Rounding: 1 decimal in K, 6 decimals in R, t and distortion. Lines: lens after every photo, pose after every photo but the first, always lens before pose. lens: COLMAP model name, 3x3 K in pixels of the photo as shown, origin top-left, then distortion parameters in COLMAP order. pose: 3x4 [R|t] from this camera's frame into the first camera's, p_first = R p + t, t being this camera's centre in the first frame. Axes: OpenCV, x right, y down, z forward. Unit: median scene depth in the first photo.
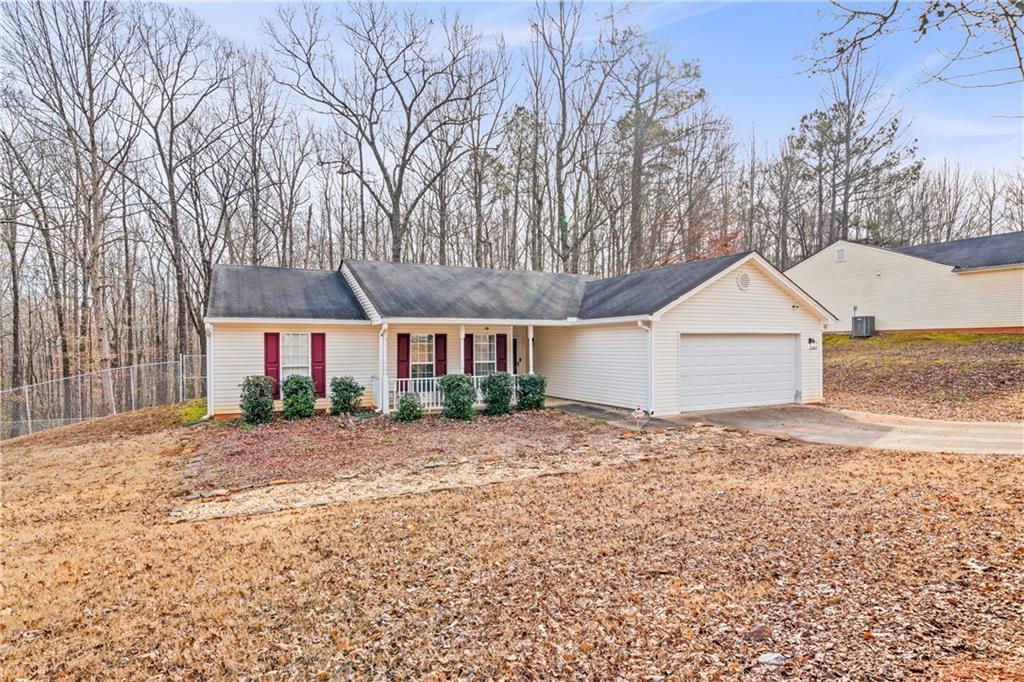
lens RADIAL K [[524.3, 0, 512.0], [0, 524.3, 342.5], [0, 0, 1]] dist [-0.012221, -0.000014]
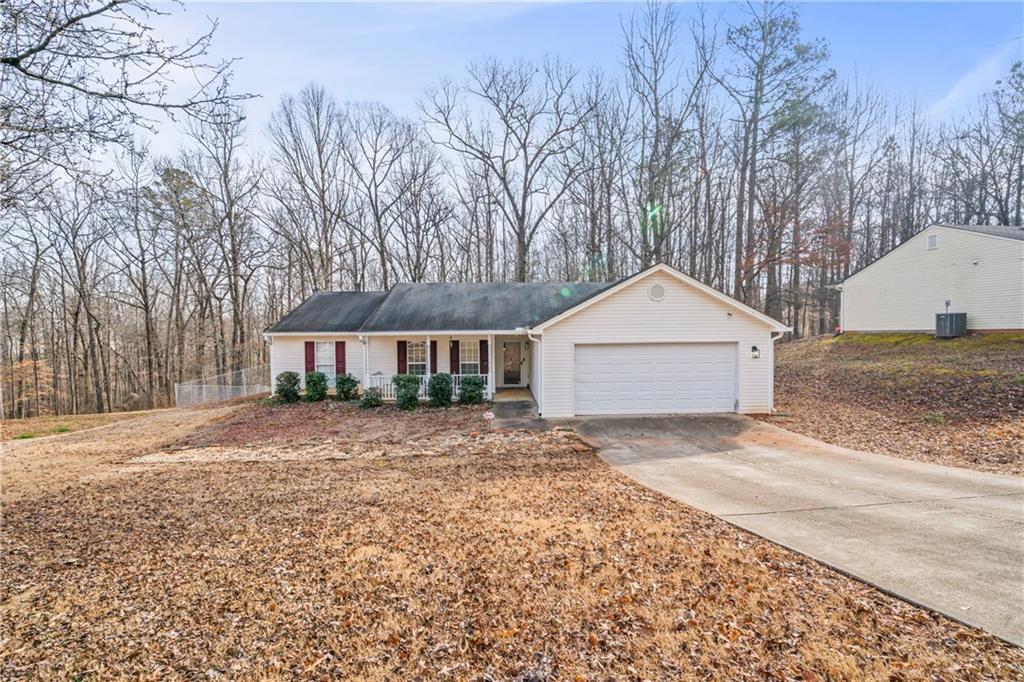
lens RADIAL K [[447.3, 0, 511.9], [0, 447.3, 343.0], [0, 0, 1]] dist [-0.005539, -0.000382]
pose [[0.915169, 0.003285, -0.403056, 0.500811], [0.005832, 0.999754, 0.021390, -0.034293], [0.403028, -0.021926, 0.914925, 0.072415]]
